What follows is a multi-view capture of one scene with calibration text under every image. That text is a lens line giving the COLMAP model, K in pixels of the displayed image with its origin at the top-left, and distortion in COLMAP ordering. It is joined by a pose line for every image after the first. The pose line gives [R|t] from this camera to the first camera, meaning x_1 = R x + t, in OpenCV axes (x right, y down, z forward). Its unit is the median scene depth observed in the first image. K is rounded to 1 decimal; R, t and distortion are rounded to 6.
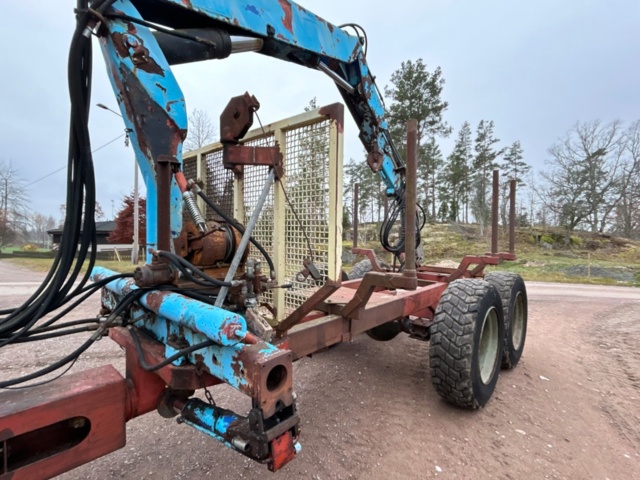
lens RADIAL K [[315.1, 0, 320.6], [0, 315.1, 240.6], [0, 0, 1]] dist [-0.002302, 0.000443]
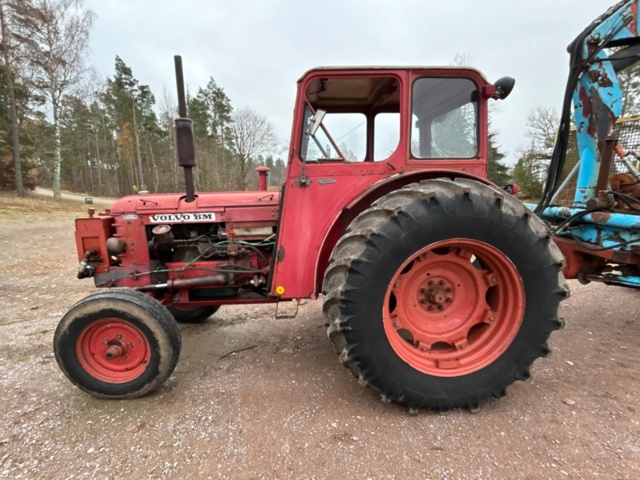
lens RADIAL K [[320.3, 0, 320.0], [0, 320.3, 240.0], [0, 0, 1]] dist [-0.003156, 0.000875]
pose [[0.759257, 0.114972, -0.640555, -0.221784], [-0.018757, 0.987728, 0.155053, 0.024344], [0.650521, -0.105710, 0.752096, -0.625419]]
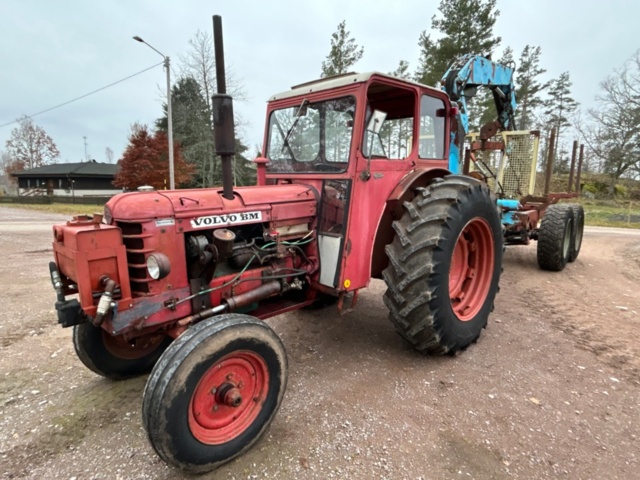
lens RADIAL K [[385.2, 0, 320.0], [0, 385.2, 240.0], [0, 0, 1]] dist [-0.002091, 0.000979]
pose [[0.999713, 0.006498, 0.023073, -0.770207], [-0.009498, 0.991152, 0.132395, 0.036226], [-0.022008, -0.132576, 0.990928, -0.968045]]
